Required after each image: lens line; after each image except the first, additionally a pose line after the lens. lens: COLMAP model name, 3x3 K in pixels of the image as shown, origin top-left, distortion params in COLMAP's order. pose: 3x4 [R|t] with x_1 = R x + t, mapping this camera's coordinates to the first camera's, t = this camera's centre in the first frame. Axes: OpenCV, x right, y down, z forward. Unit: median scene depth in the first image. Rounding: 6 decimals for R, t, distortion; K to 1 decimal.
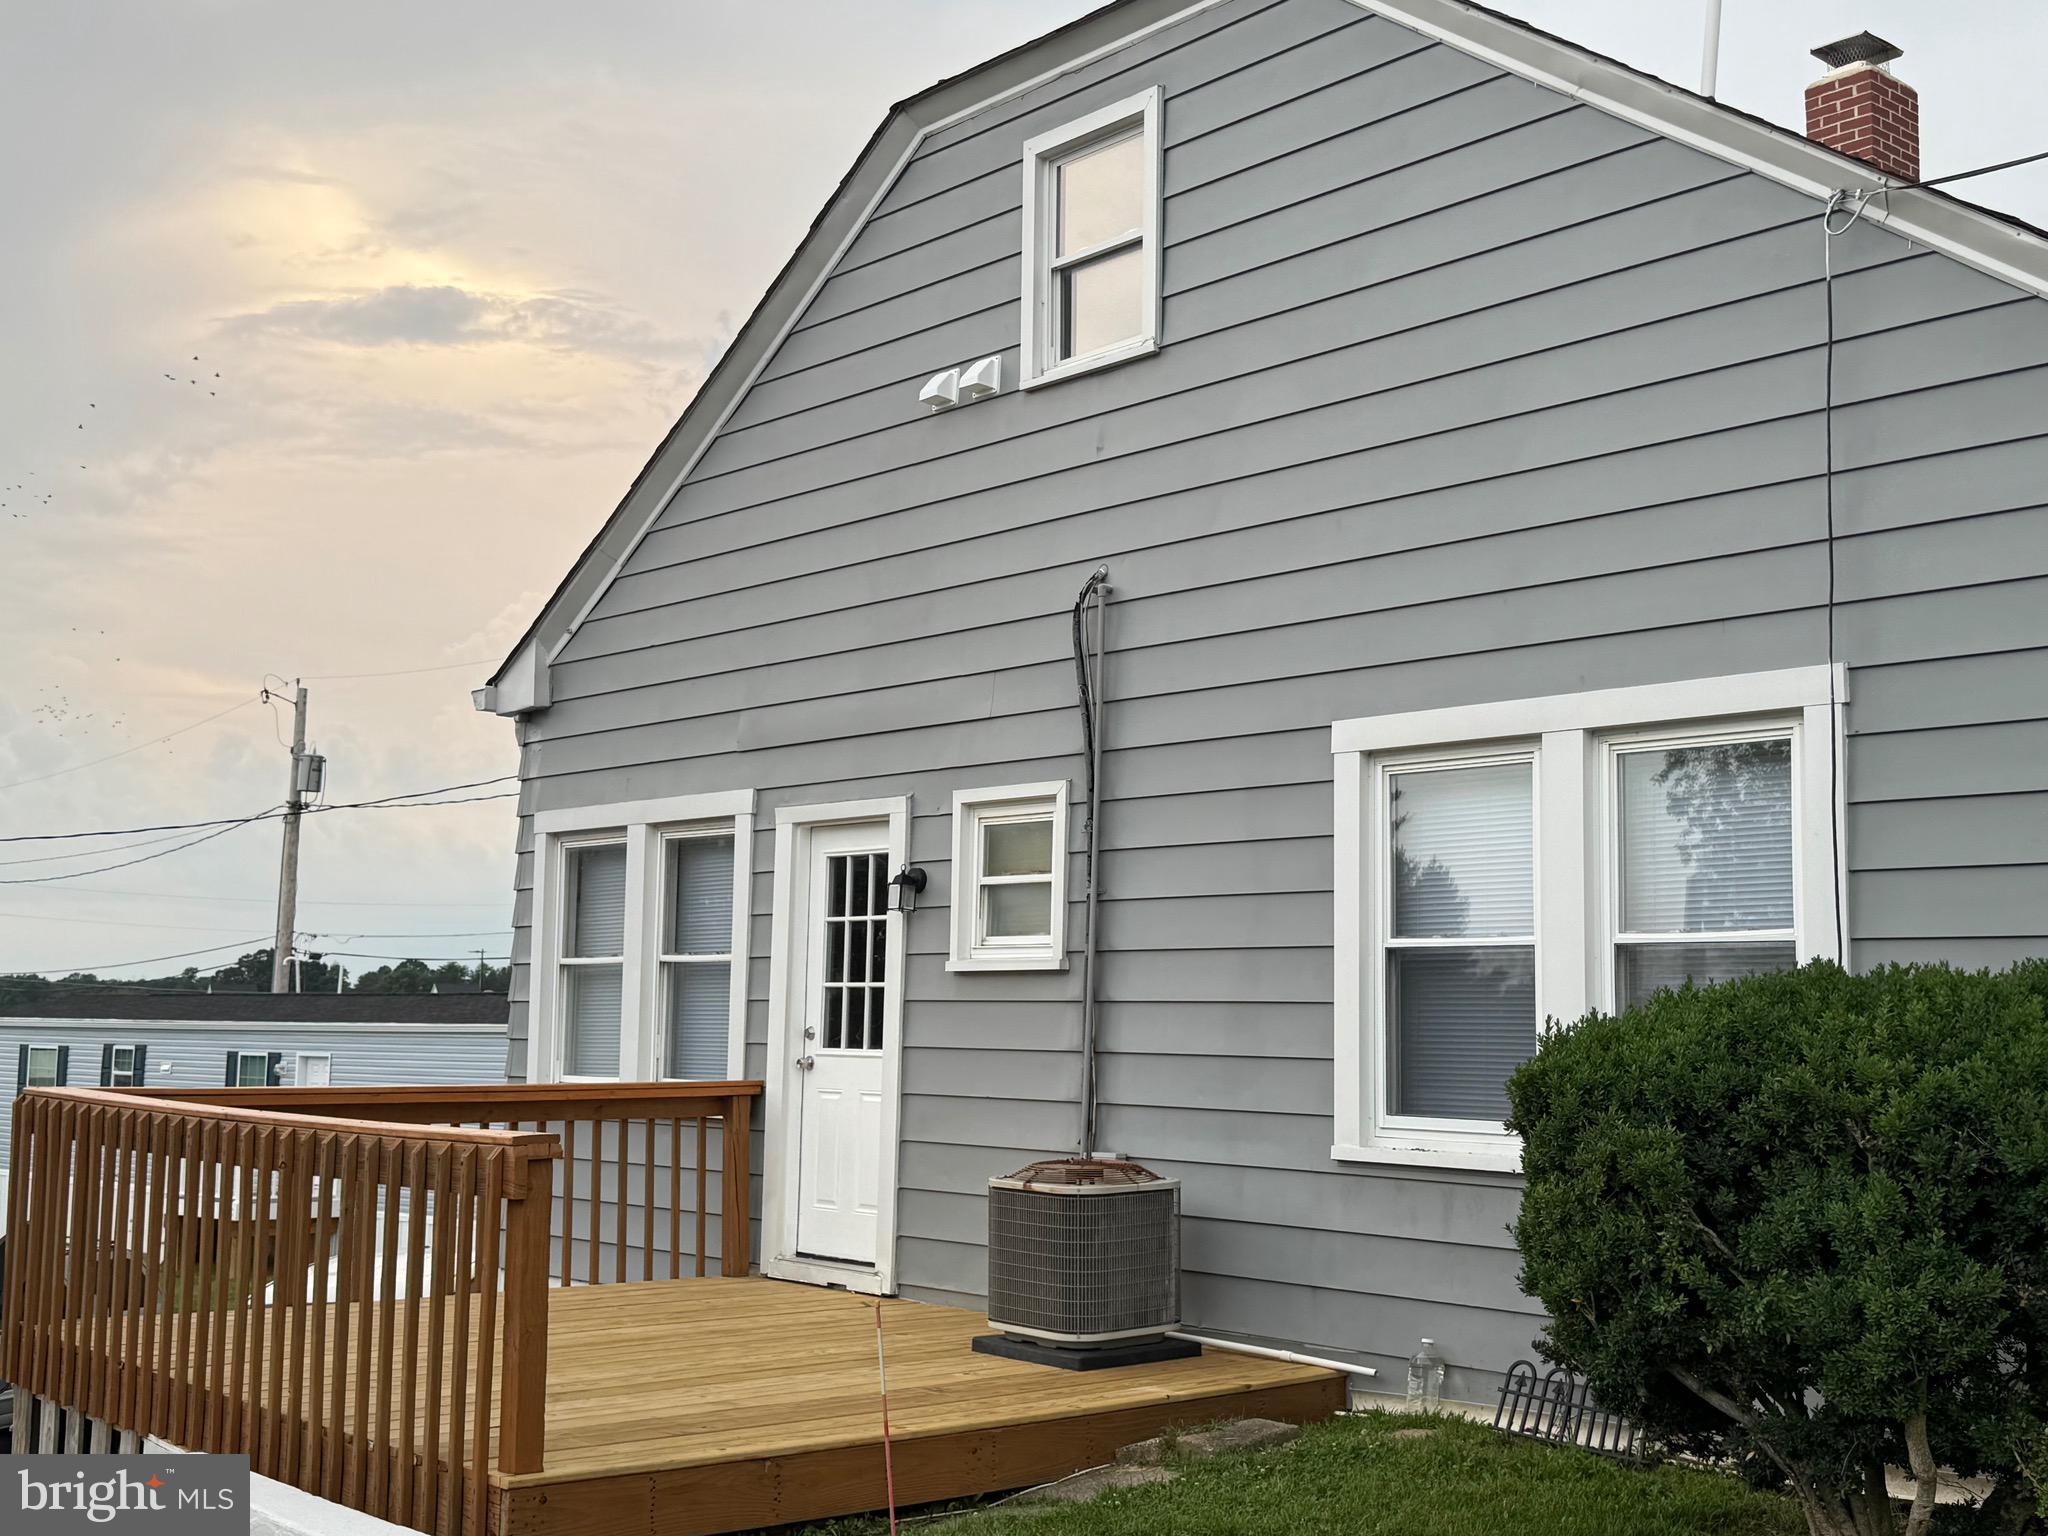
lens RADIAL K [[2463.5, 0, 1024.0], [0, 2463.5, 768.0], [0, 0, 1]] dist [0.137602, 0.008548]
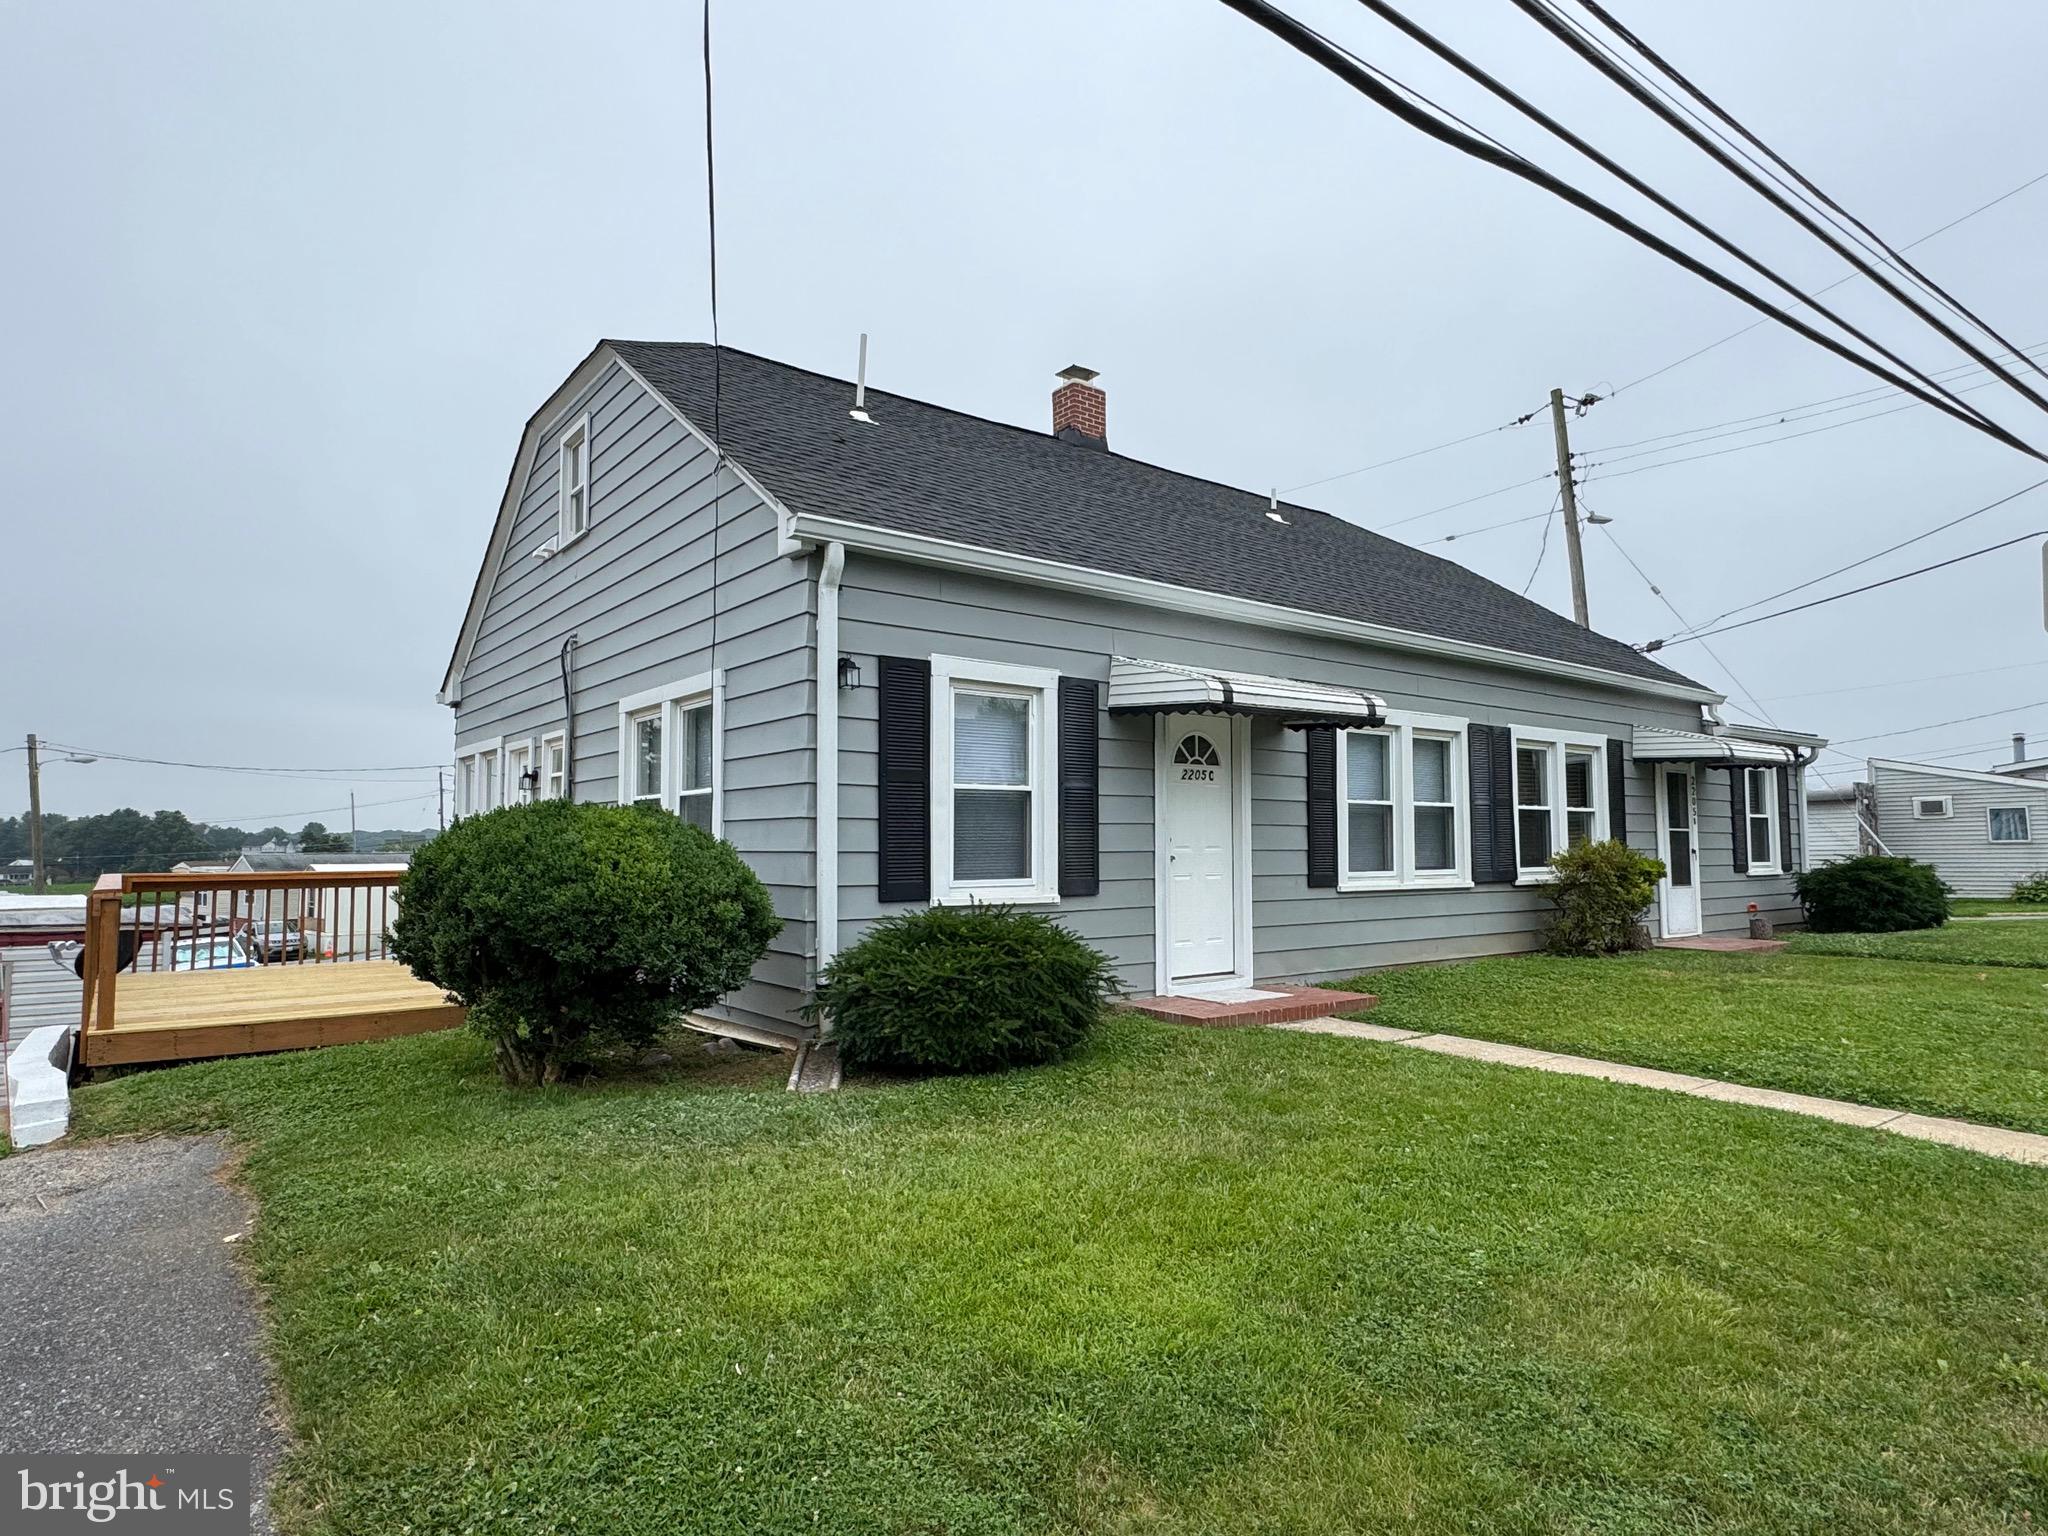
lens RADIAL K [[1225.7, 0, 1020.8], [0, 1225.7, 769.2], [0, 0, 1]] dist [0.027142, 0.001029]
pose [[0.996124, -0.024137, -0.084585, 0.517192], [0.027569, 0.998833, 0.039647, 0.008515], [0.083529, -0.041826, 0.995627, -0.061042]]
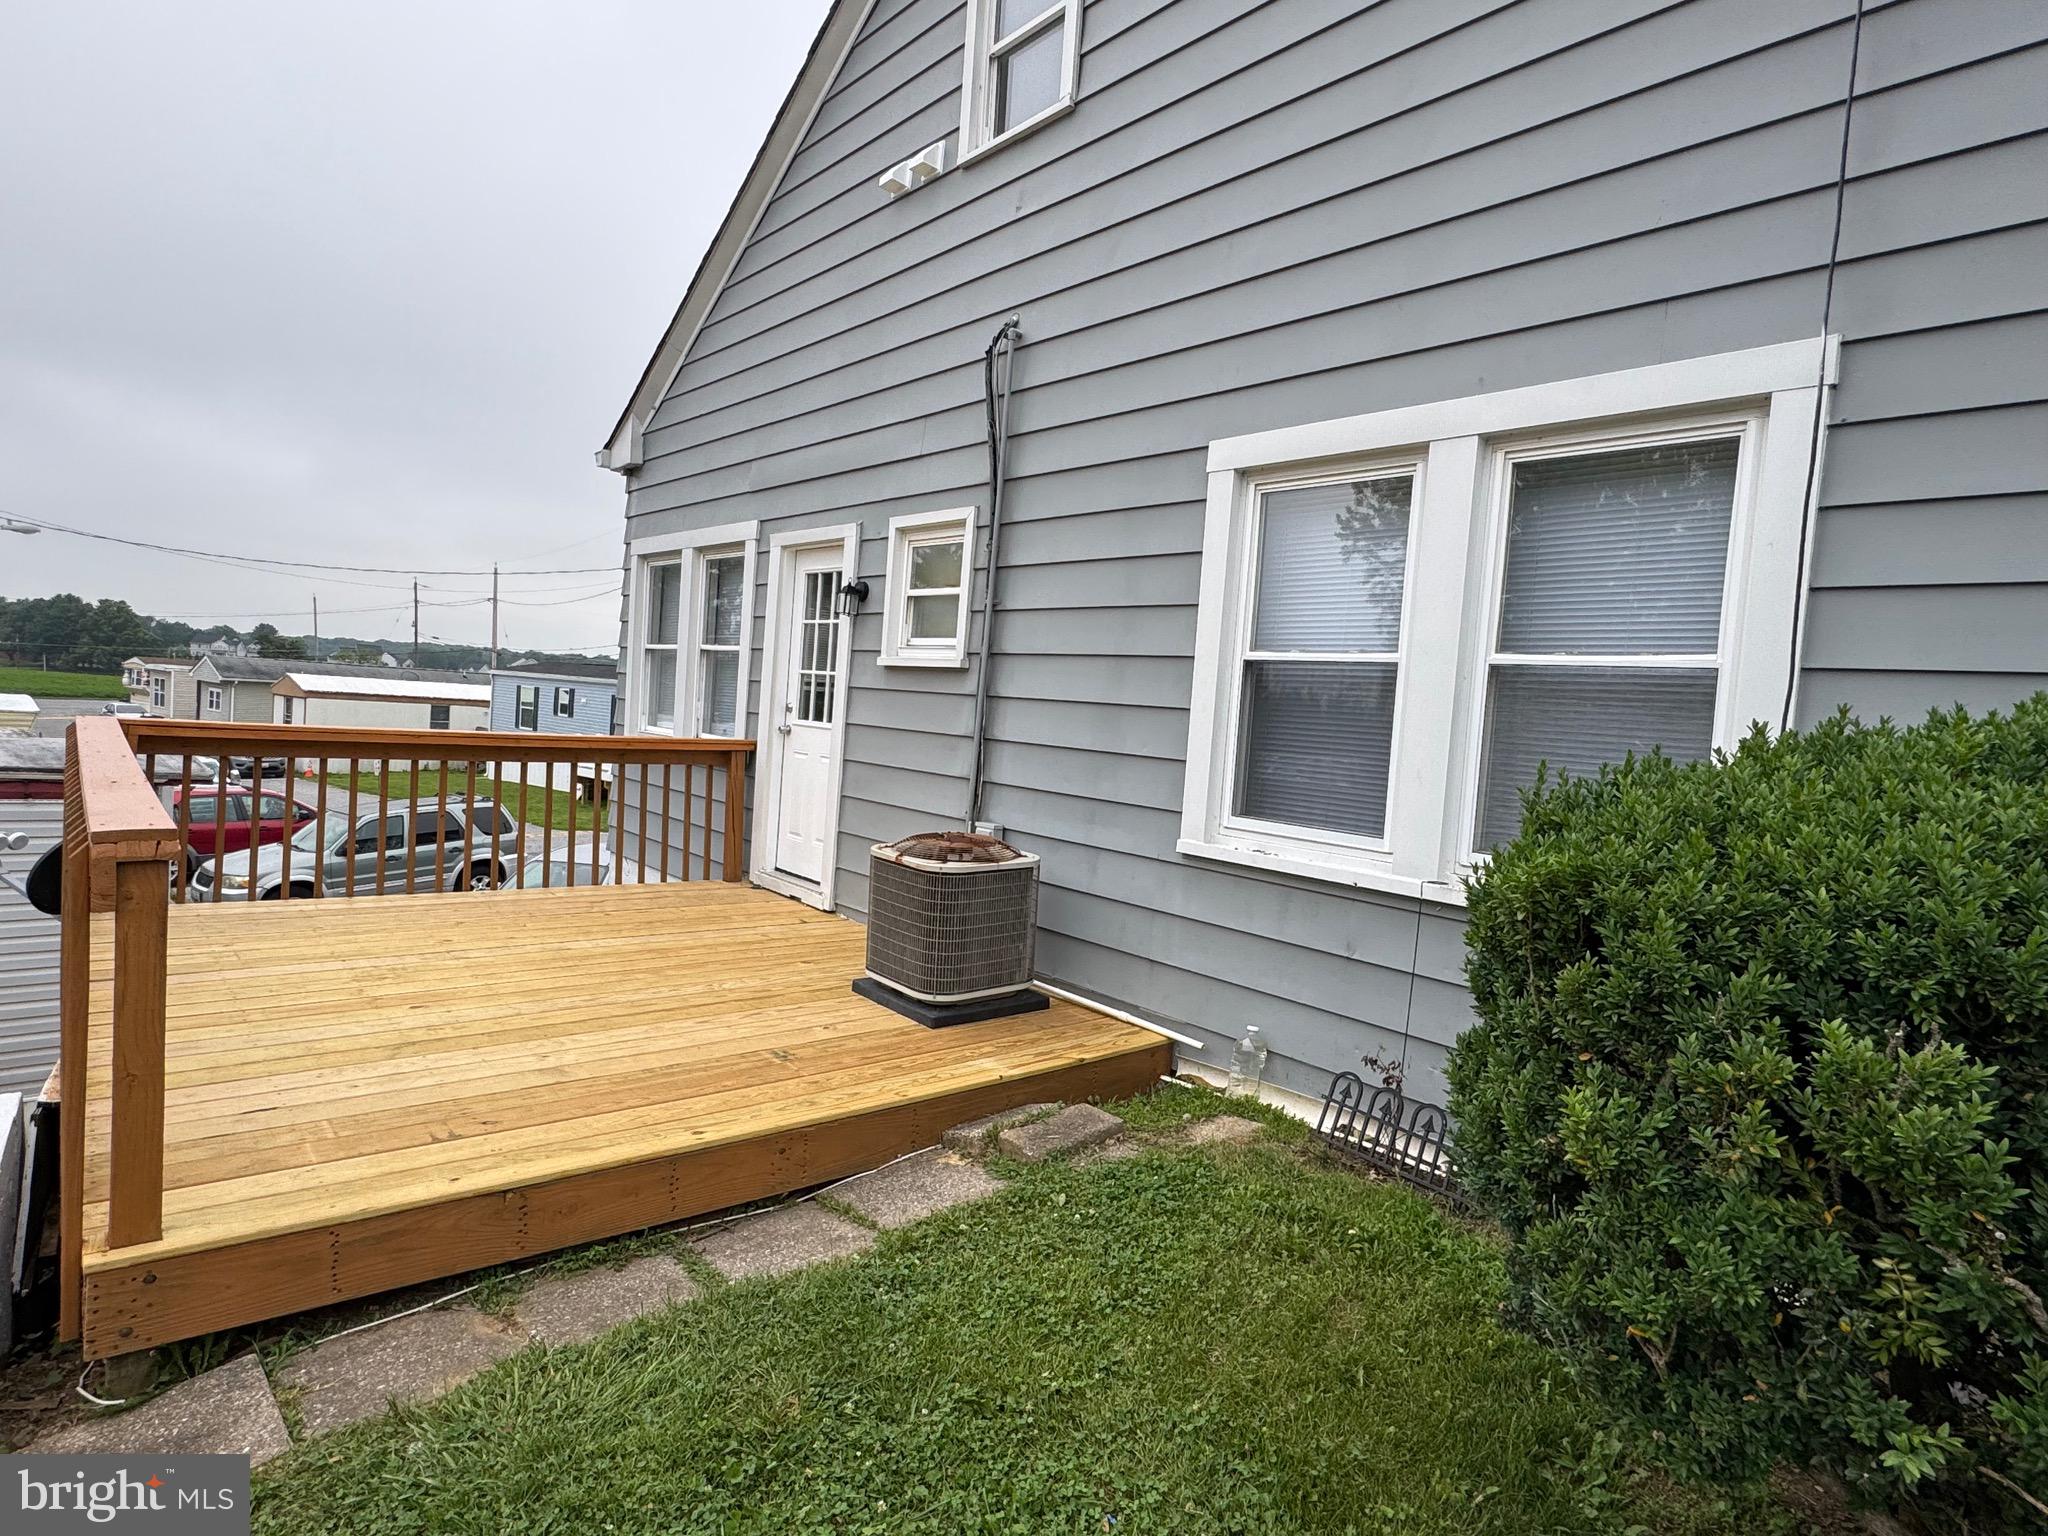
lens RADIAL K [[1141.0, 0, 1024.0], [0, 1141.0, 768.0], [0, 0, 1]] dist [0.002939, 0.000805]
pose [[0.998387, 0.055942, -0.009670, 0.052881], [-0.053689, 0.985746, 0.159443, 0.039920], [0.018452, -0.158667, 0.987160, 0.449373]]
